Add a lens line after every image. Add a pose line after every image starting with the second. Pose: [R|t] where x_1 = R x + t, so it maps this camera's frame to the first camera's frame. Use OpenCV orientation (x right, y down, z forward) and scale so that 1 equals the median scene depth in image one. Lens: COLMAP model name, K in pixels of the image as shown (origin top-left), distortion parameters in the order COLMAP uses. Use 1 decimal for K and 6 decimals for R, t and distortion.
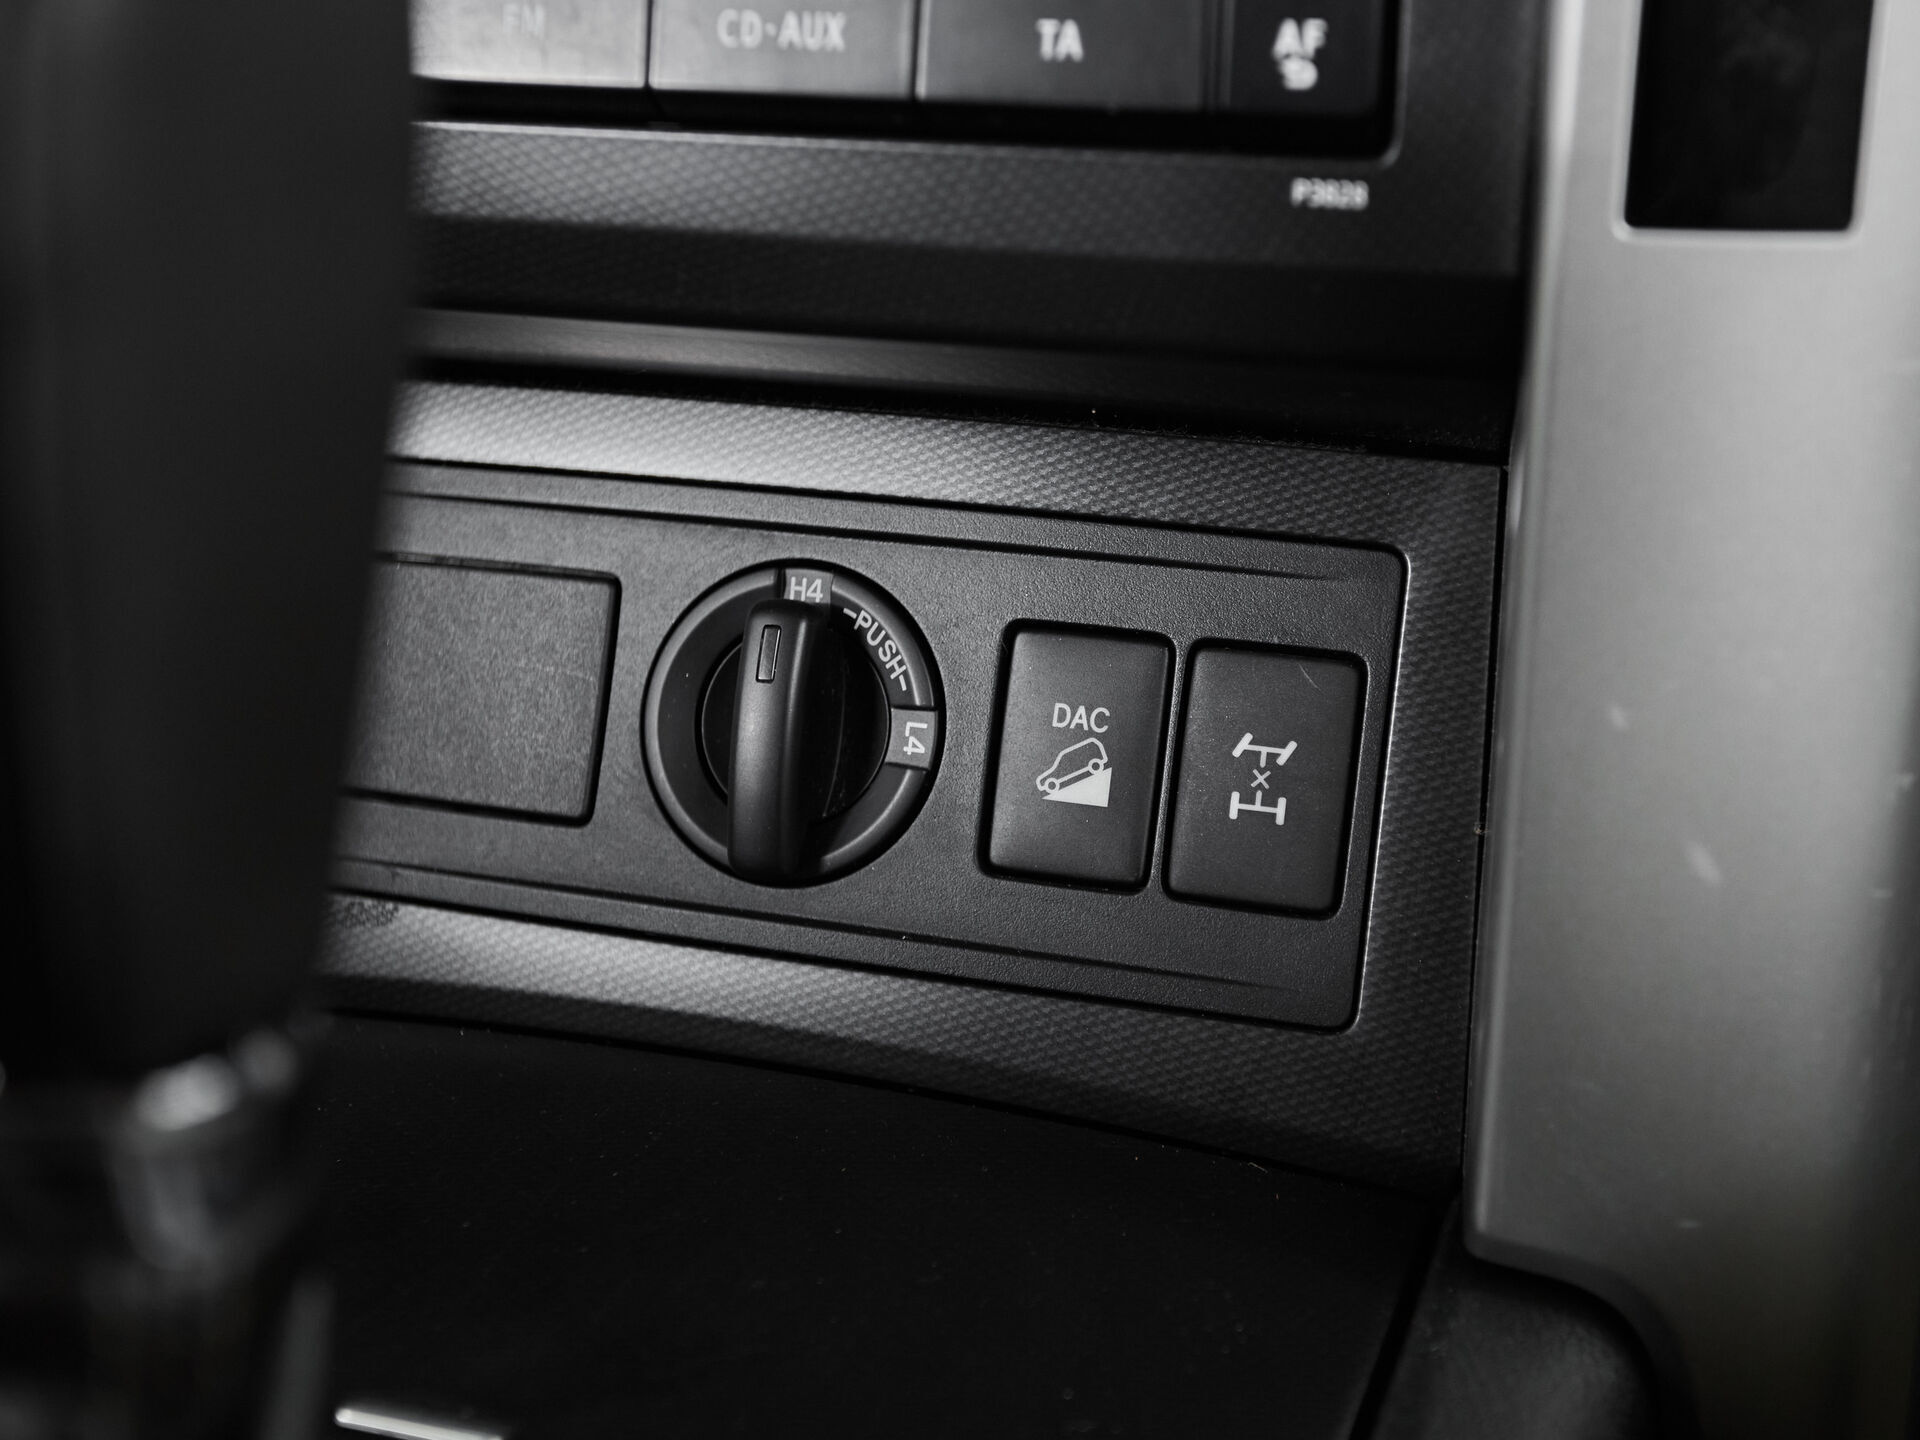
lens RADIAL K [[2508.5, 0, 962.3], [0, 2508.5, 715.4], [0, 0, 1]] dist [0.015517, 0.000000]
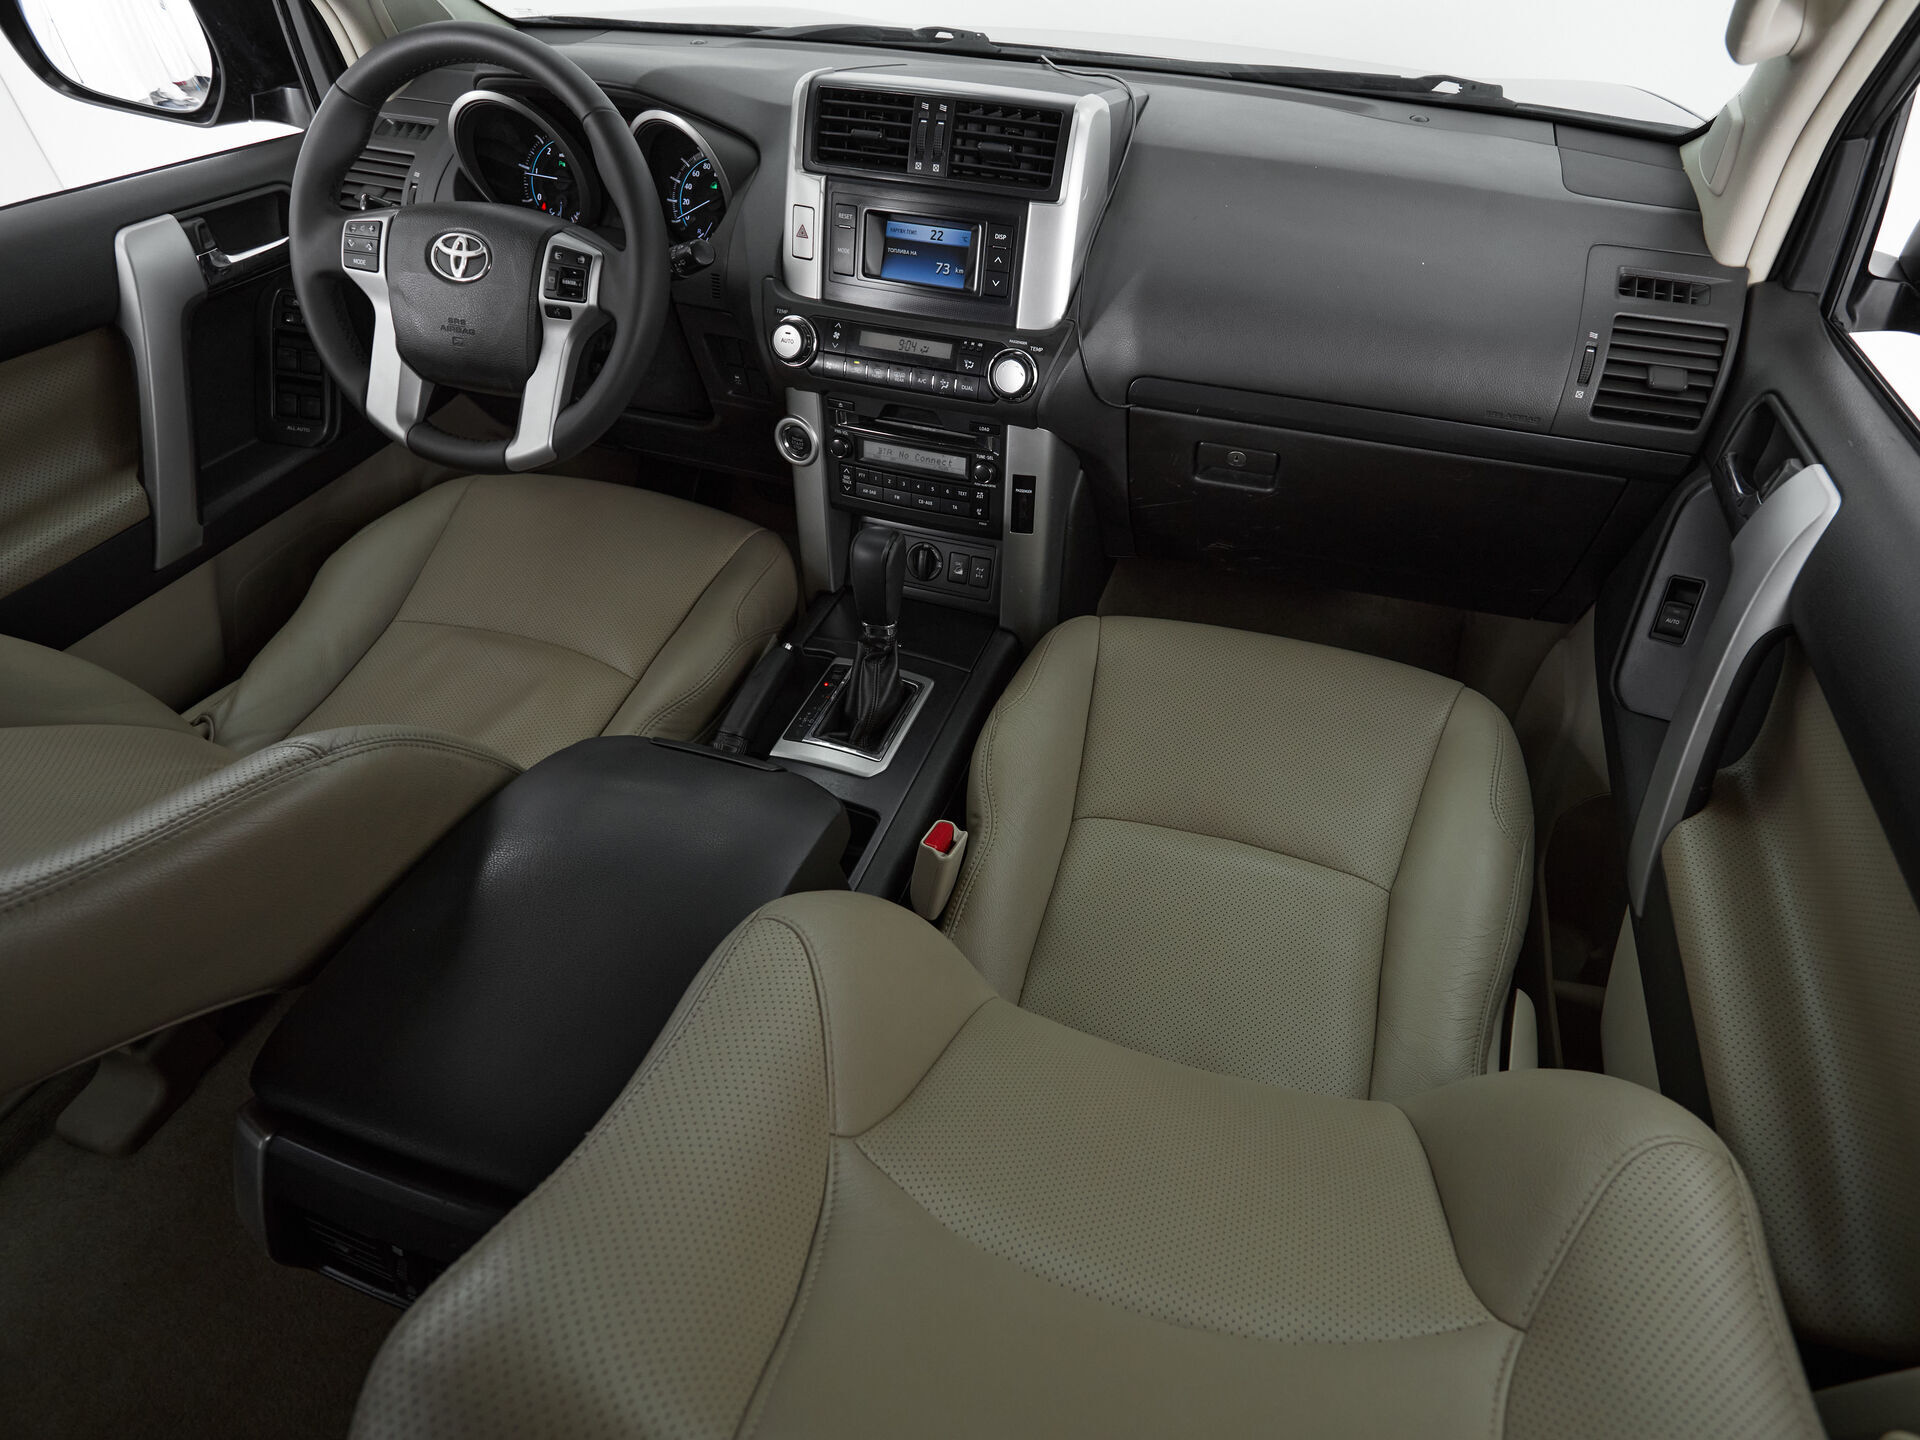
lens RADIAL K [[1032.2, 0, 1024.4], [0, 1032.2, 714.9], [0, 0, 1]] dist [0.002019, -0.004110]
pose [[0.998222, 0.006664, 0.059234, 0.065089], [-0.028661, 0.924977, 0.378940, -0.883027], [-0.052265, -0.379964, 0.923523, -2.513906]]
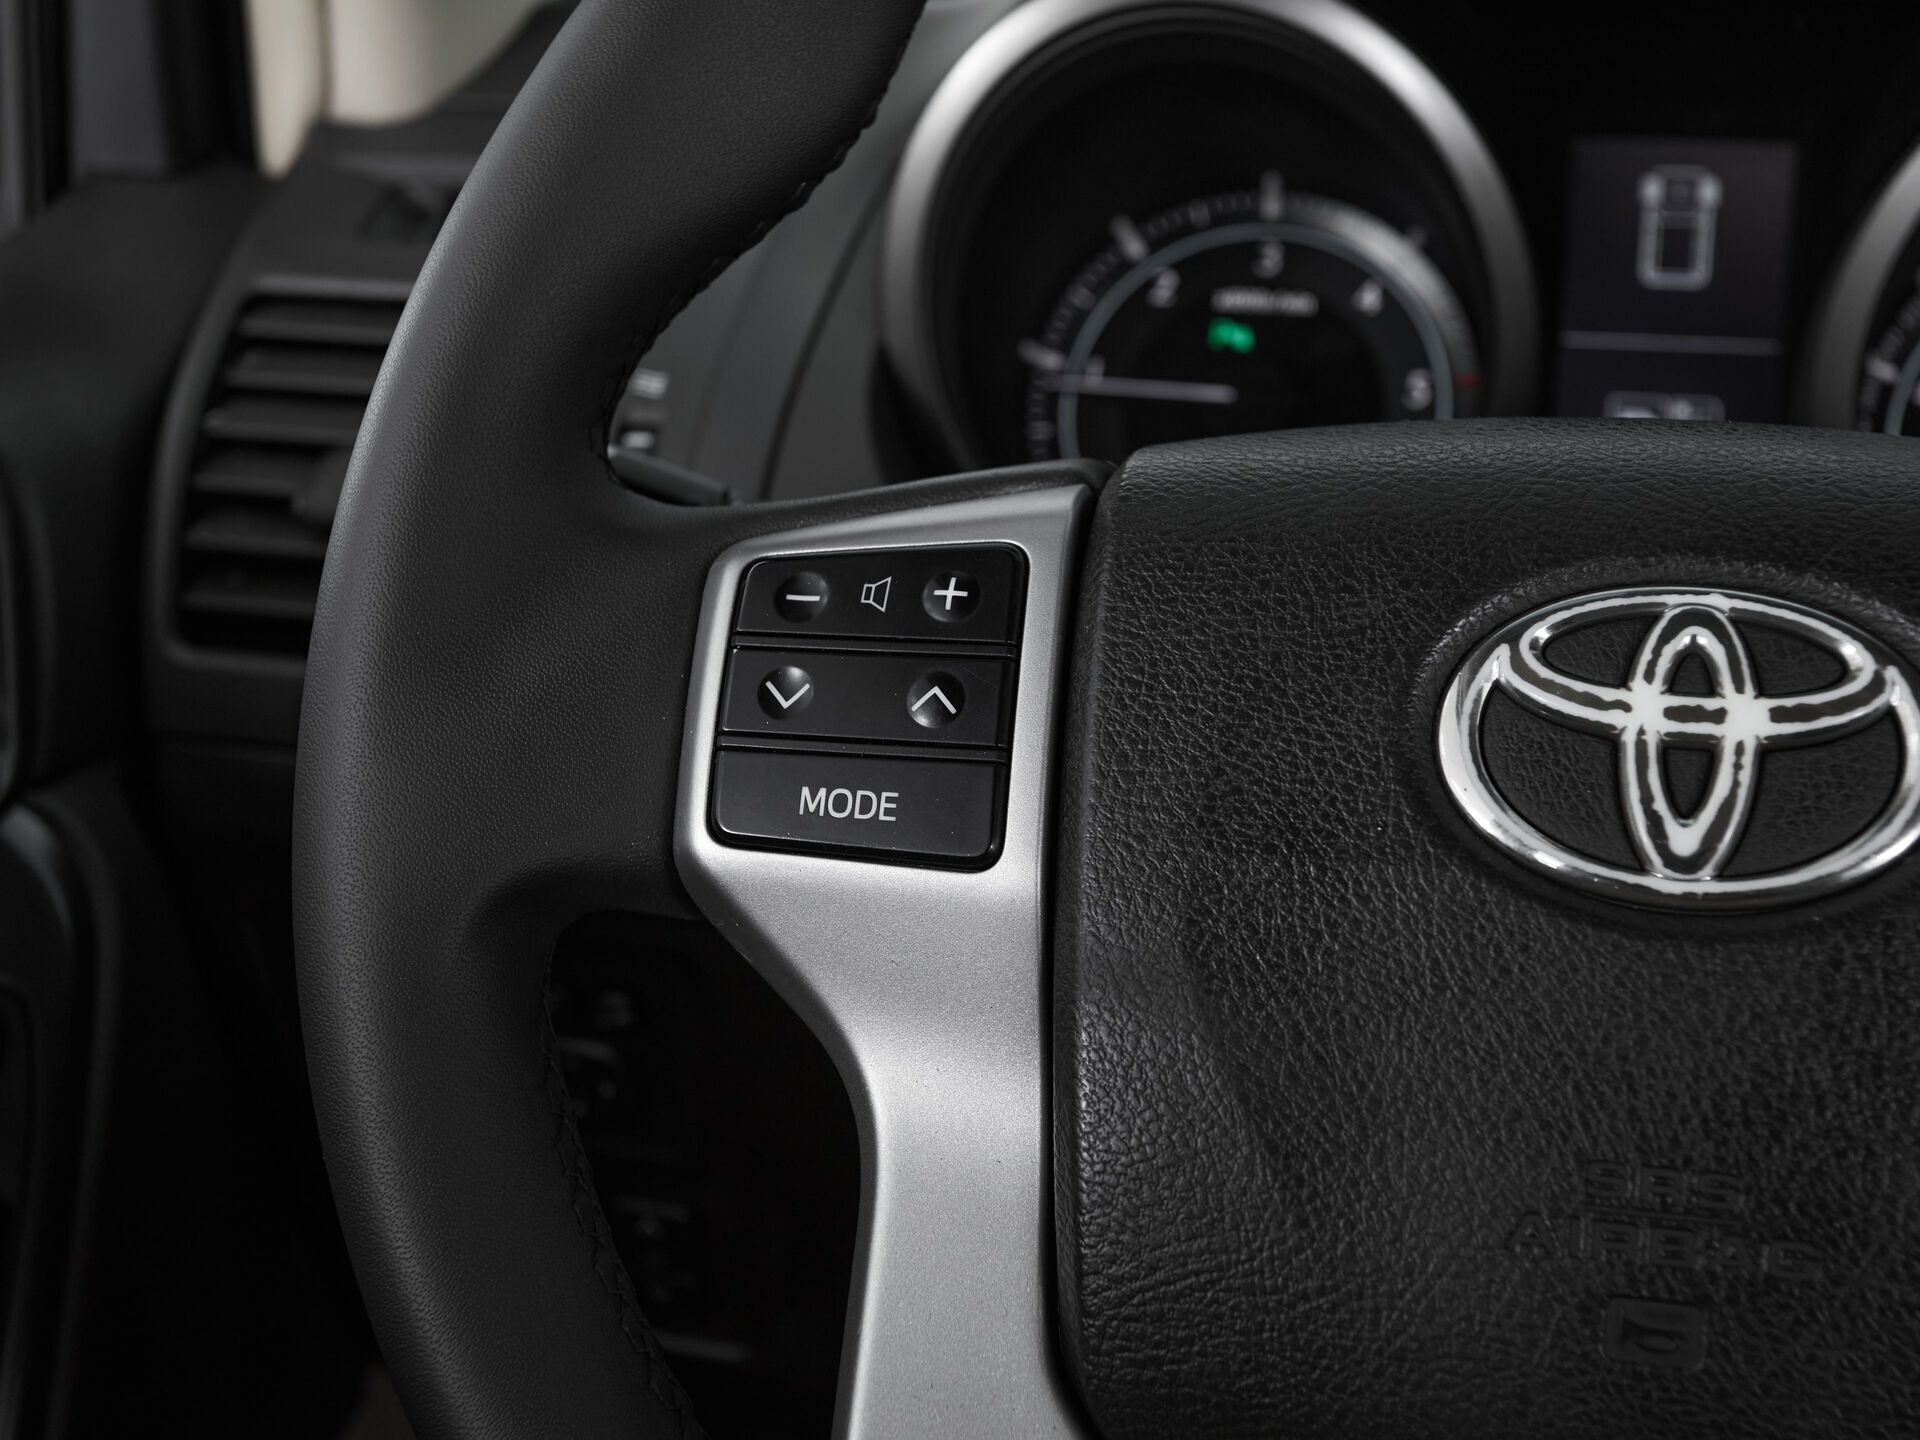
lens RADIAL K [[2638.5, 0, 998.2], [0, 2638.5, 726.9], [0, 0, 1]] dist [0.017180, 0.000000]
pose [[0.994530, -0.014671, 0.103414, -1.751833], [0.017611, 0.999465, -0.027575, -0.910764], [-0.102954, 0.029245, 0.994256, -0.249601]]
